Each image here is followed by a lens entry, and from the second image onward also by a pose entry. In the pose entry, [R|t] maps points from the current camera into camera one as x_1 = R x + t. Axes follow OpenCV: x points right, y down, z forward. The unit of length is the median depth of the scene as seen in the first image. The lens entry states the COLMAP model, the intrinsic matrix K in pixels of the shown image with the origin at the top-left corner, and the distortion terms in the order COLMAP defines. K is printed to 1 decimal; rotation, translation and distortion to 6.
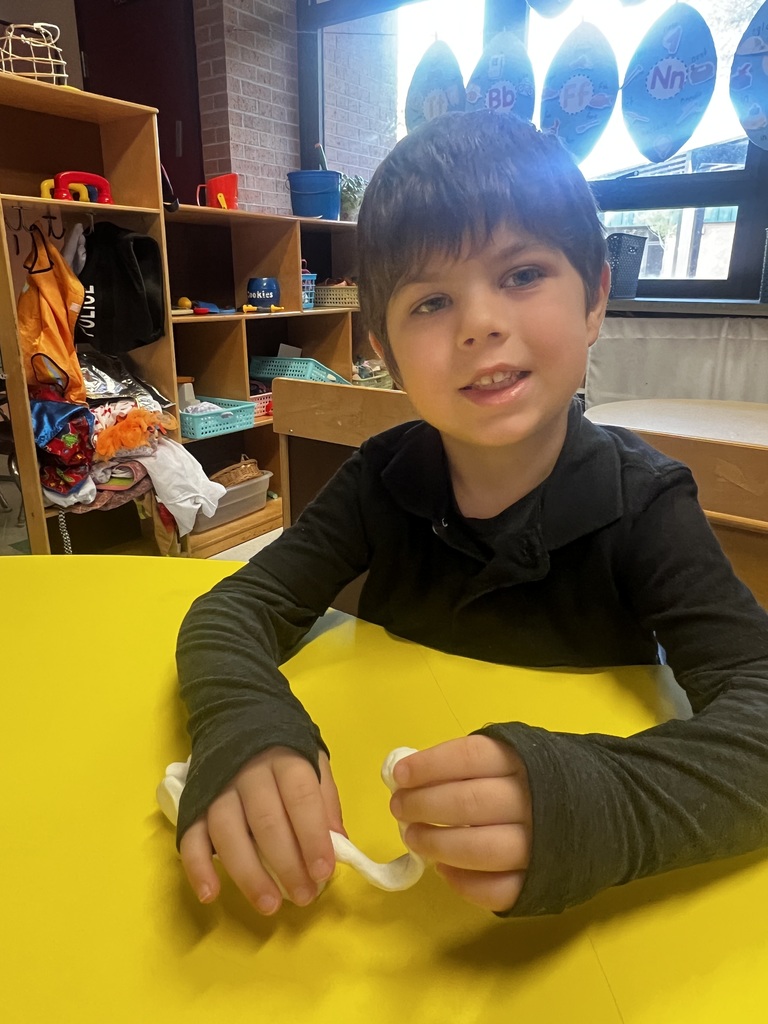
lens RADIAL K [[682.6, 0, 384.0], [0, 682.6, 512.0], [0, 0, 1]] dist [-0.003422, 0.000069]
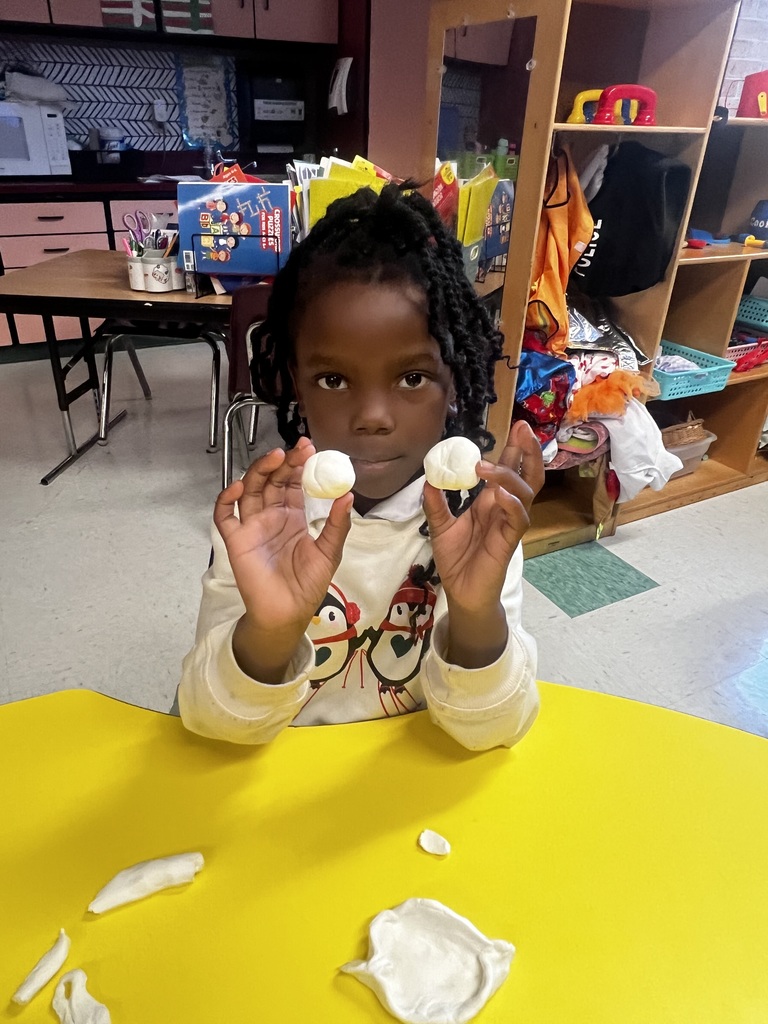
lens RADIAL K [[682.6, 0, 384.0], [0, 682.6, 512.0], [0, 0, 1]] dist [-0.003422, 0.000069]
pose [[0.887161, 0.239381, -0.394514, -0.235797], [-0.164020, 0.962677, 0.215291, -0.111028], [0.431326, -0.126290, 0.893313, 0.045482]]
